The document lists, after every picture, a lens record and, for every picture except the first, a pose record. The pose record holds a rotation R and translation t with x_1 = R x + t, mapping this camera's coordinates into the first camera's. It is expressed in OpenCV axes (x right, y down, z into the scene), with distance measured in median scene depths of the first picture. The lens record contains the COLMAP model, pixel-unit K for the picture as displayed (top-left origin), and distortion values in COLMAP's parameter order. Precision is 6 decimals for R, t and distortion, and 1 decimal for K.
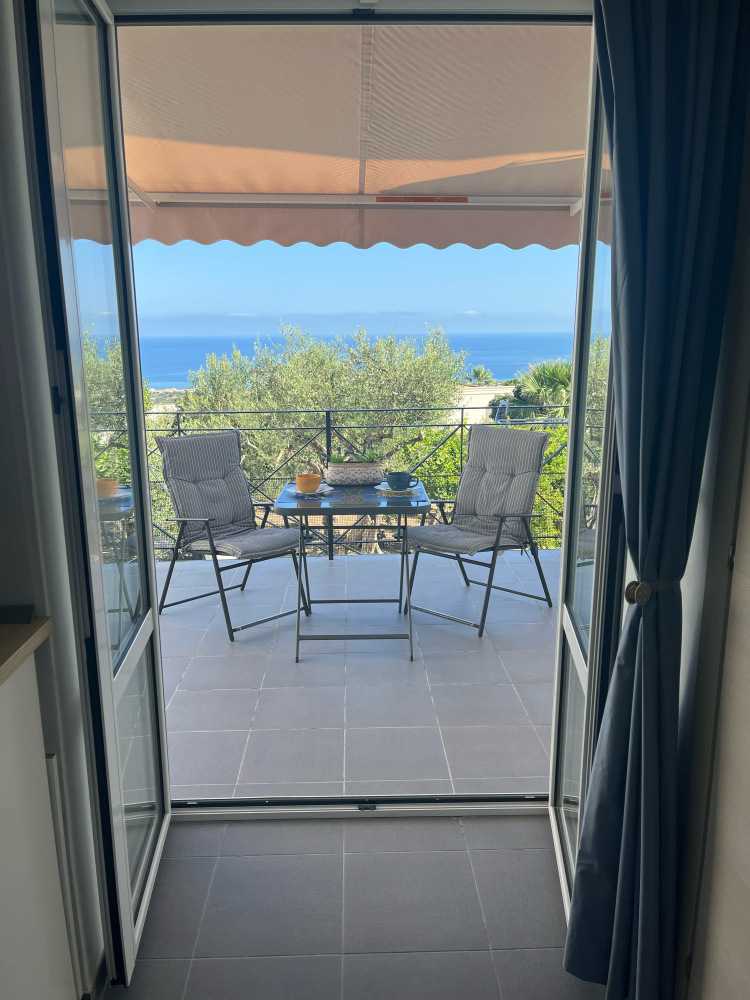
lens RADIAL K [[750.9, 0, 375.0], [0, 750.9, 500.0], [0, 0, 1]] dist [0.096061, -0.078494]
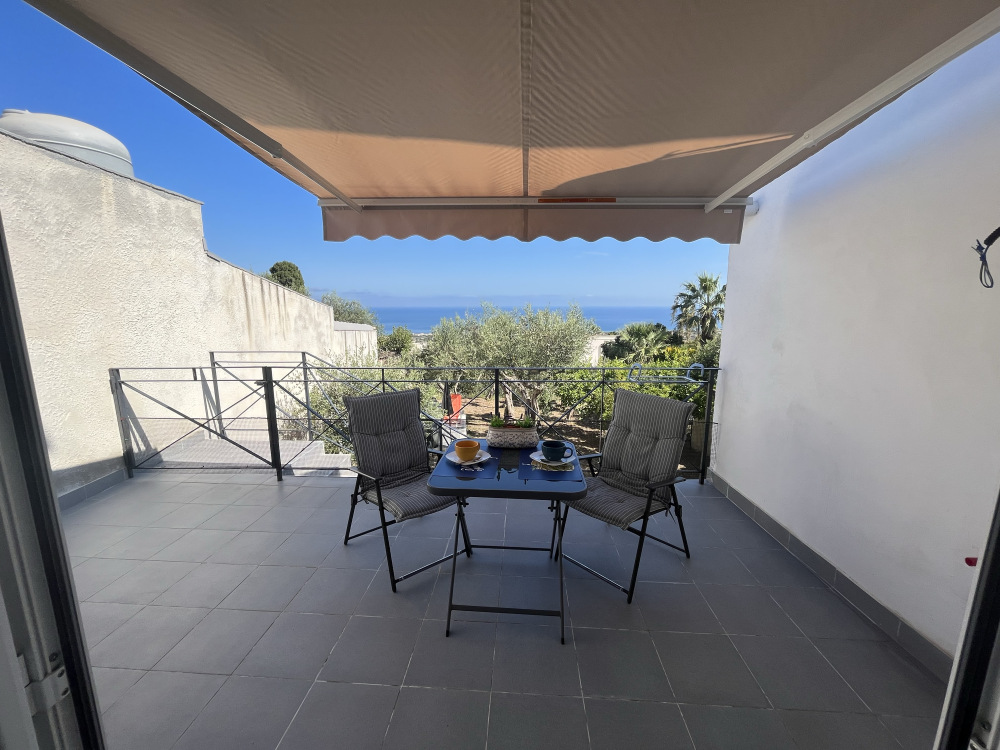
lens RADIAL K [[403.1, 0, 500.0], [0, 403.1, 375.0], [0, 0, 1]] dist [-0.001019, 0.000005]
pose [[0.995720, 0.023787, -0.089305, 0.004793], [-0.027963, 0.998559, -0.045801, -0.089853], [0.088087, 0.048102, 0.994951, 0.378933]]
